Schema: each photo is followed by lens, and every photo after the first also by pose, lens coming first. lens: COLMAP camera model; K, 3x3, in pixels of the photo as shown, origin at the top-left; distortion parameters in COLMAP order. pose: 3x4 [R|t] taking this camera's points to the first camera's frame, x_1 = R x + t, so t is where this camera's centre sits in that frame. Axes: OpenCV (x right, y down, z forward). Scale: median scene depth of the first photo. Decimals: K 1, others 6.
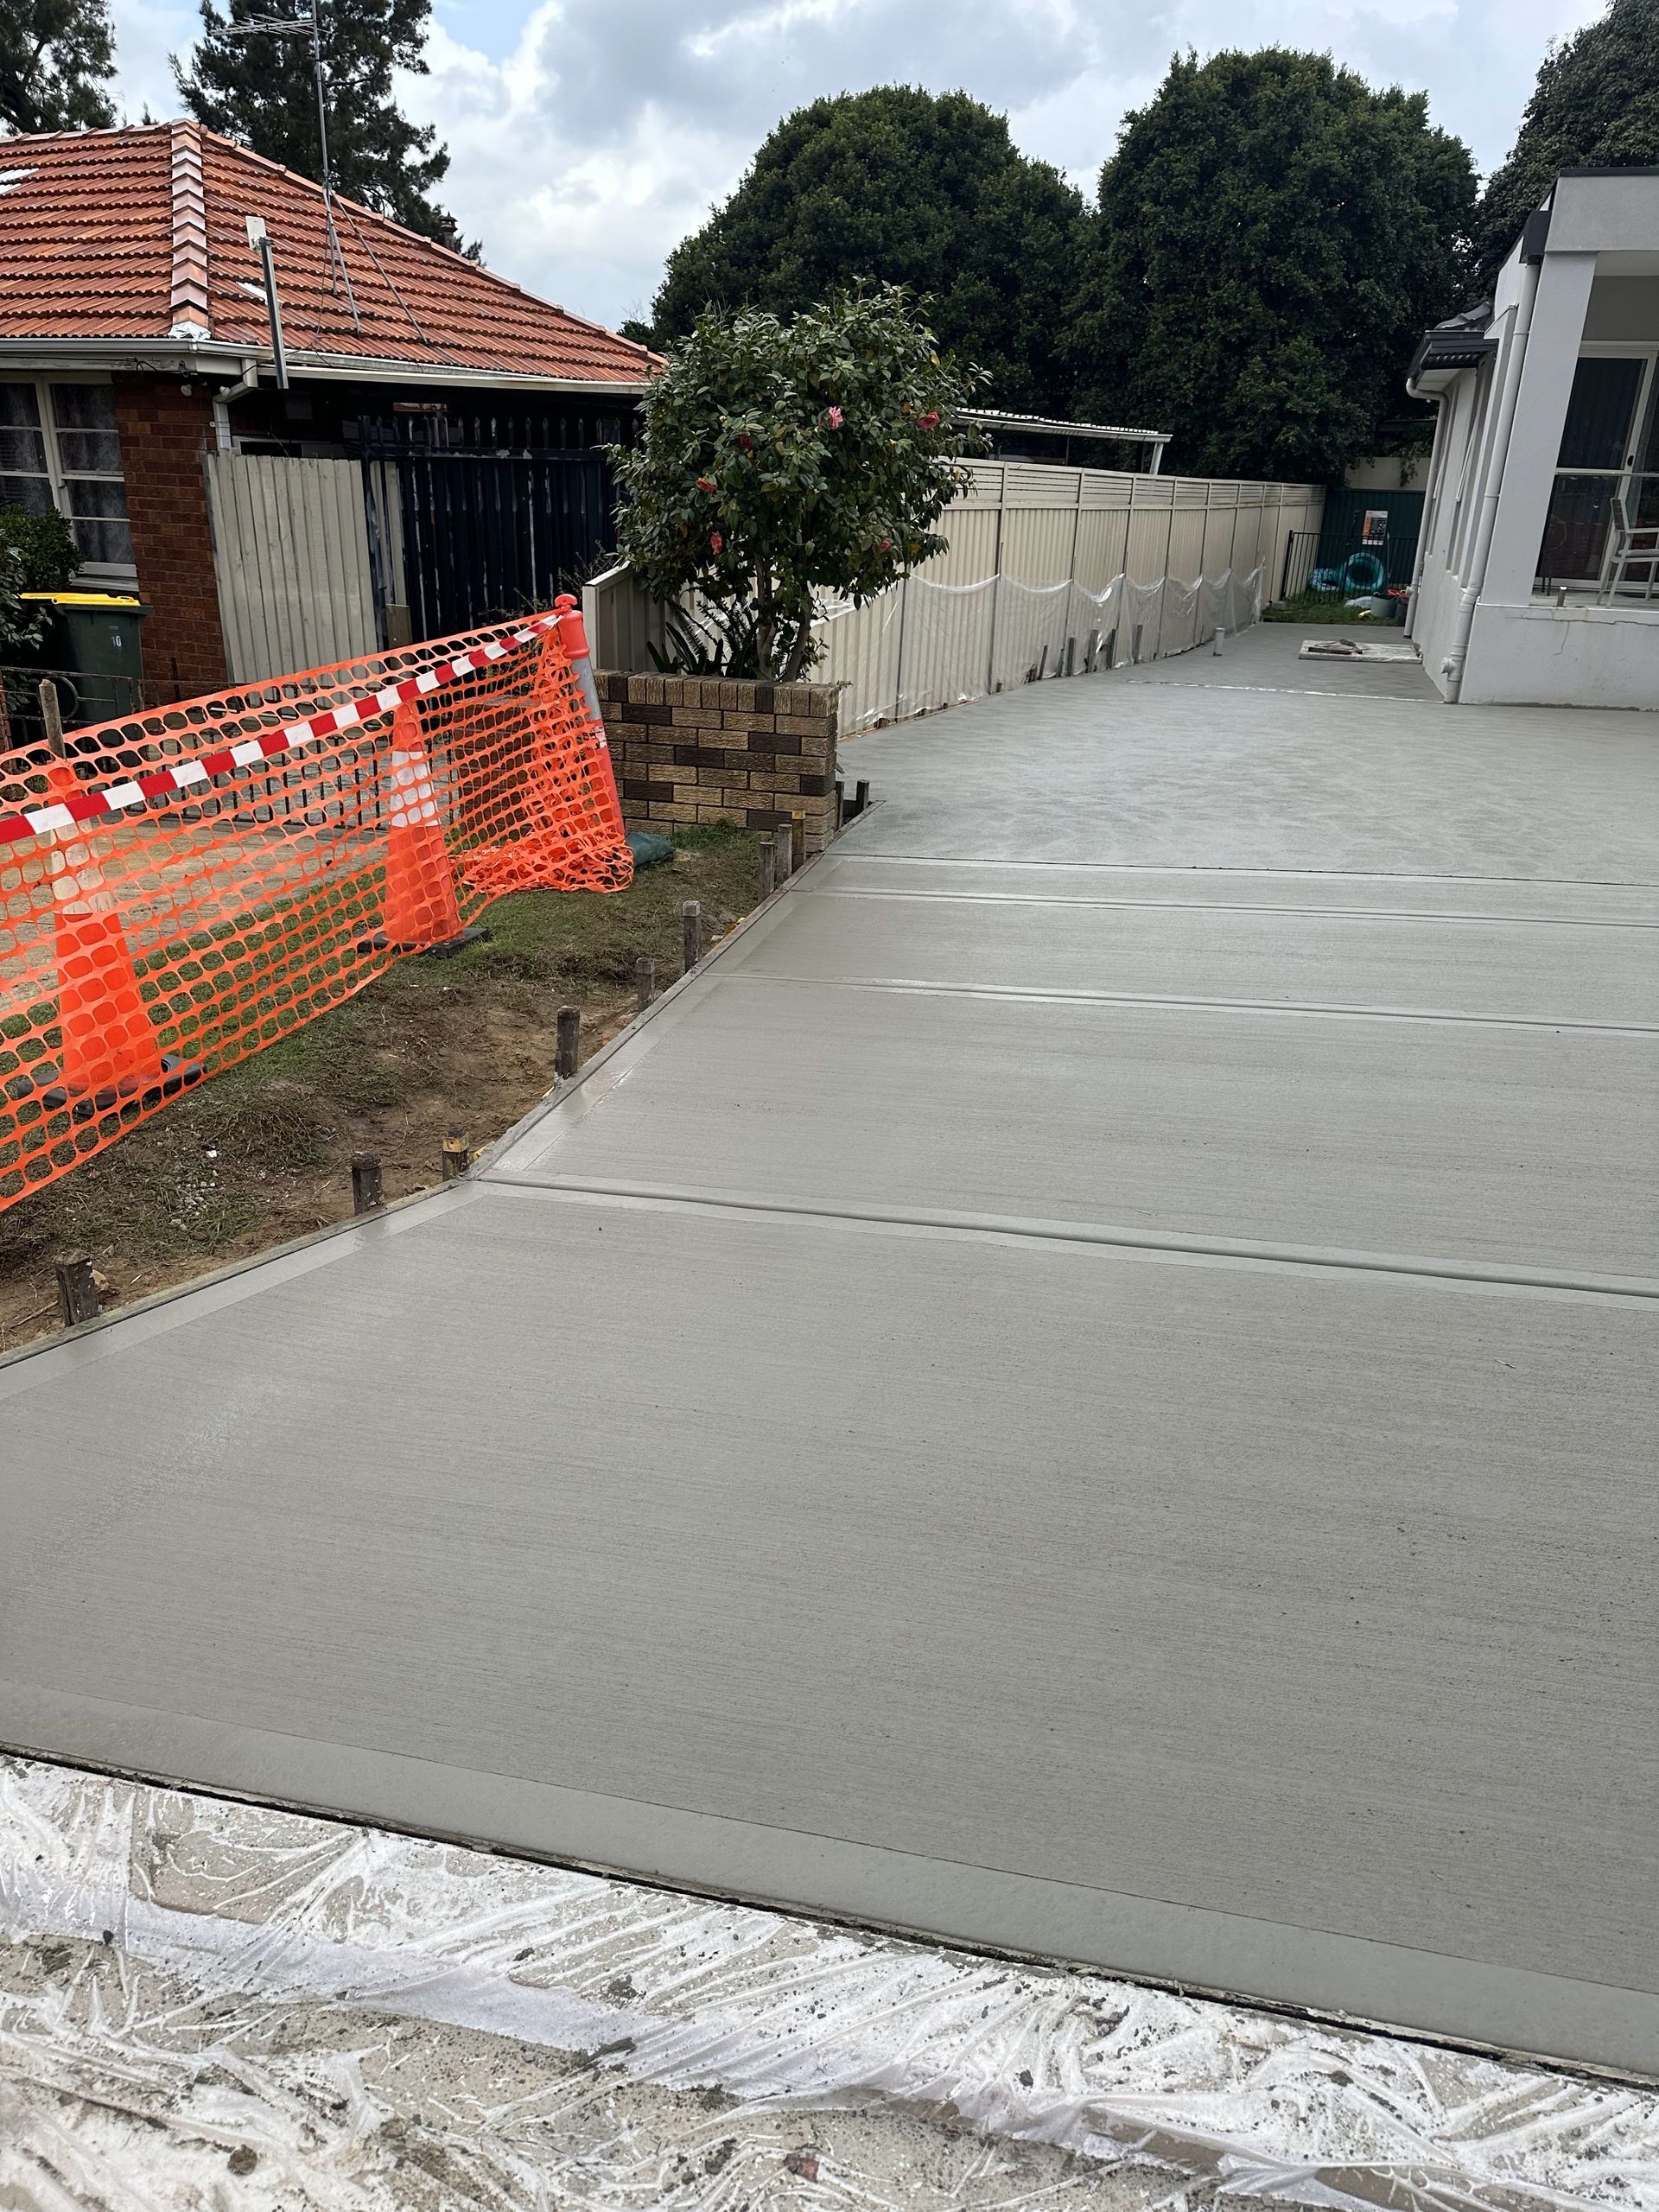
lens RADIAL K [[1483.8, 0, 823.1], [0, 1483.8, 1207.5], [0, 0, 1]] dist [0.032074, -0.033522]
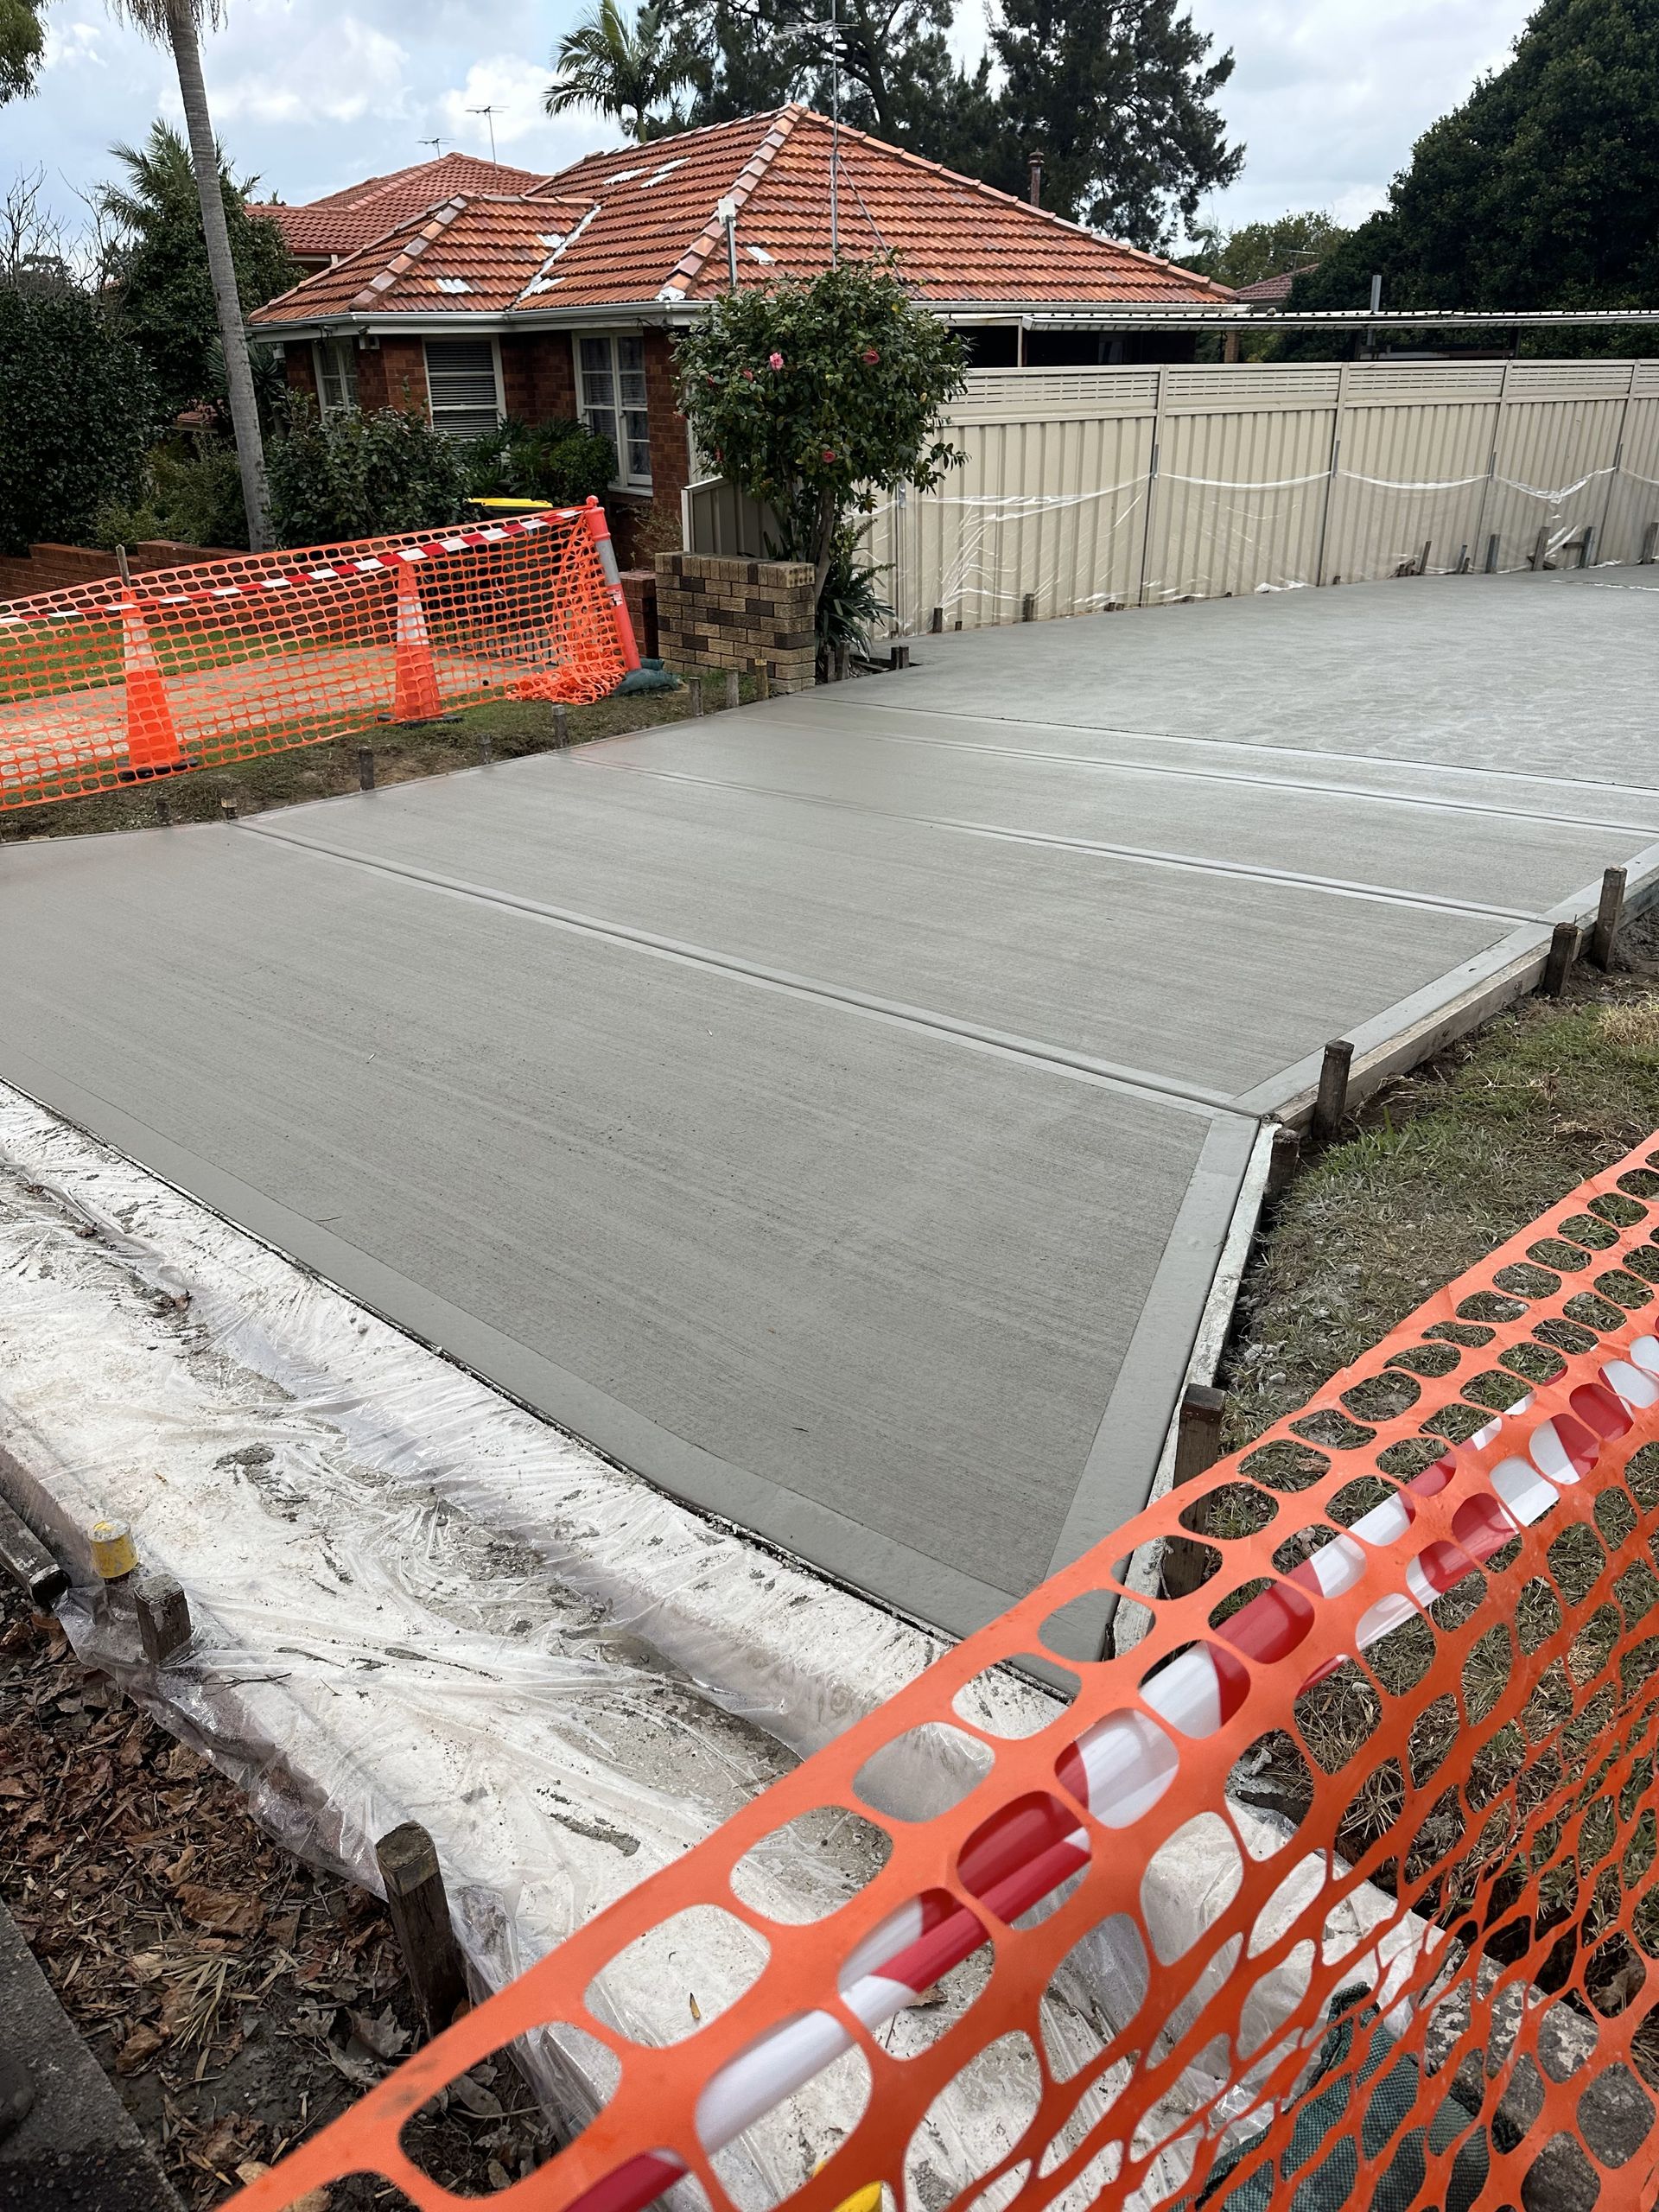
lens RADIAL K [[1524.0, 0, 827.9], [0, 1524.0, 1139.5], [0, 0, 1]] dist [0.045265, -0.043233]
pose [[0.864156, 0.191699, -0.465280, 0.239218], [-0.187335, 0.980692, 0.056120, 0.021142], [0.467054, 0.038667, 0.883383, -0.052790]]
